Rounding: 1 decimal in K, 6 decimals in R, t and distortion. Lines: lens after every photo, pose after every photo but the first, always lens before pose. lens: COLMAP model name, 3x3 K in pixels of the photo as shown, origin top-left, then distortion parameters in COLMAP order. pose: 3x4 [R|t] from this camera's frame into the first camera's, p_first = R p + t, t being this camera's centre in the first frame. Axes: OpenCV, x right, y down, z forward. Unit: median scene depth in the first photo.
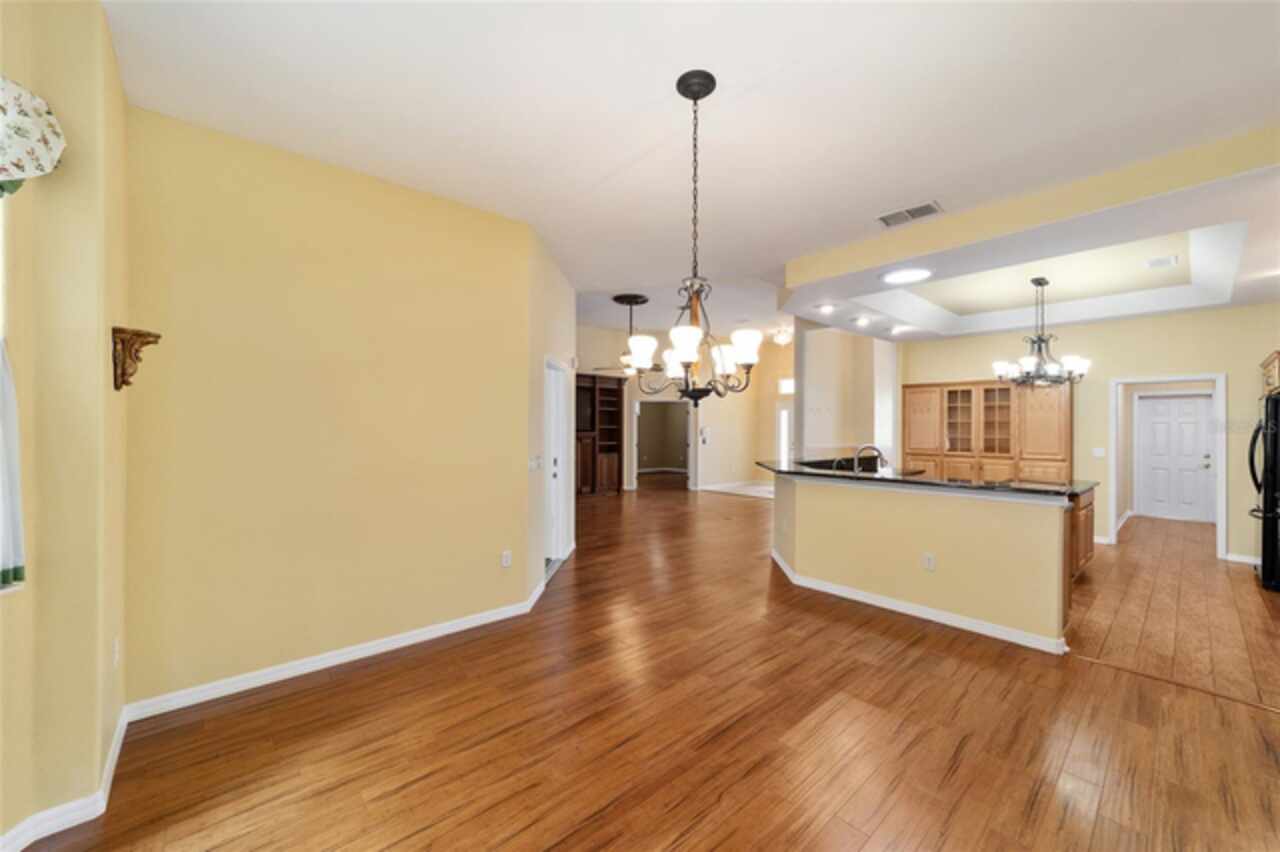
lens RADIAL K [[491.5, 0, 637.5], [0, 491.5, 424.0], [0, 0, 1]] dist [-0.014864, 0.008148]
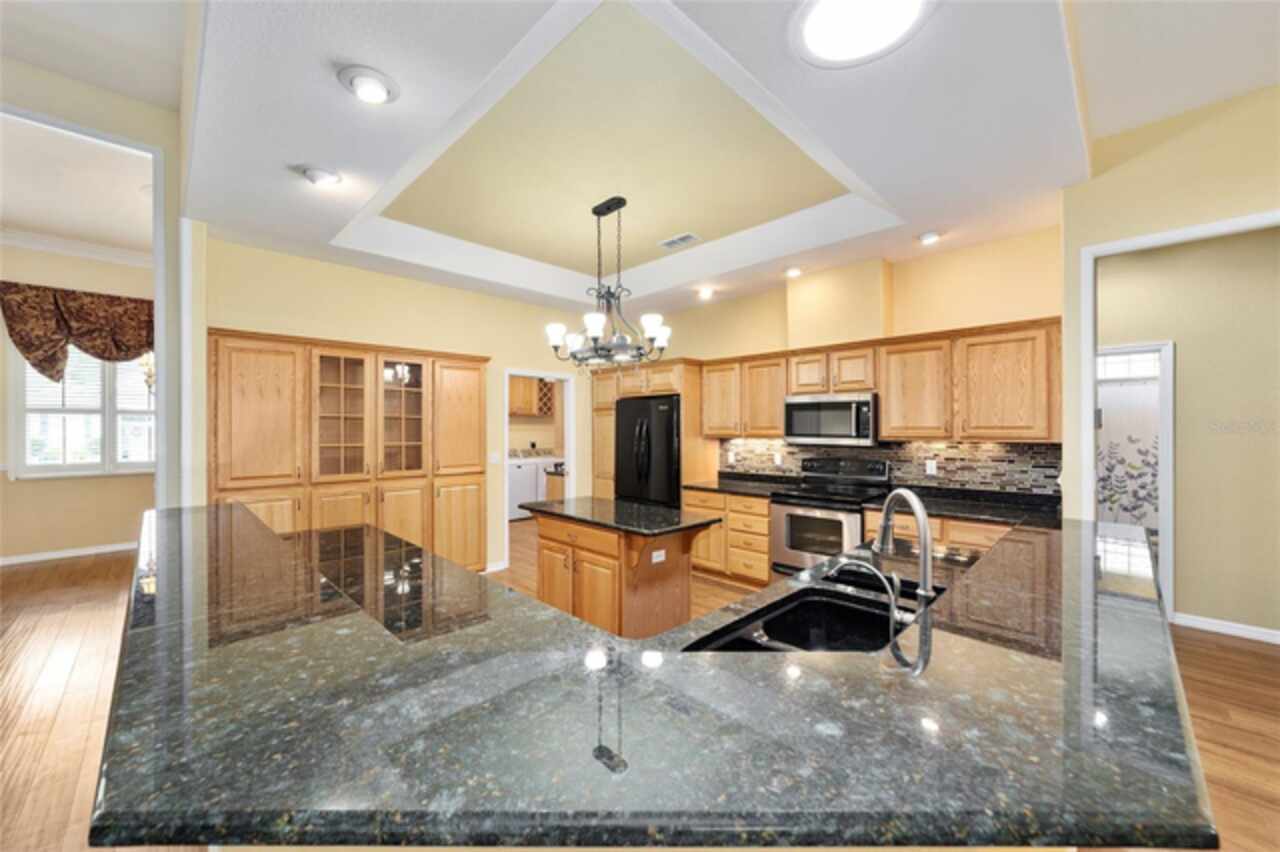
lens RADIAL K [[491.5, 0, 634.7], [0, 491.5, 428.2], [0, 0, 1]] dist [-0.014864, 0.008148]
pose [[-0.051441, -0.004039, 0.998668, 0.113521], [-0.002127, 0.999990, 0.003935, 0.004660], [-0.998674, -0.001922, -0.051449, 0.701724]]
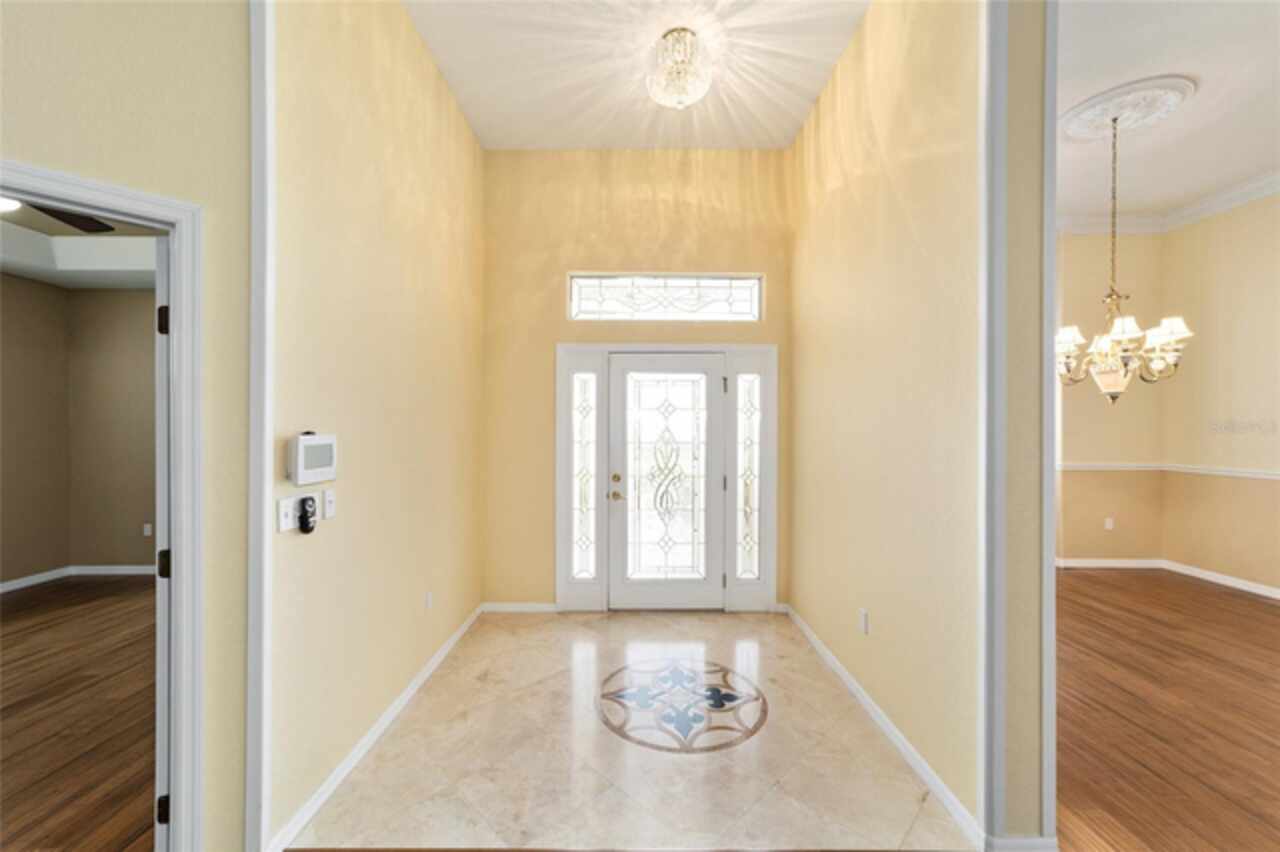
lens RADIAL K [[491.5, 0, 635.5], [0, 491.5, 428.1], [0, 0, 1]] dist [-0.014864, 0.008148]
pose [[0.661632, -0.006112, 0.749804, 0.139227], [-0.000656, 0.999962, 0.008730, 0.008448], [-0.749829, -0.006268, 0.661602, 1.289015]]
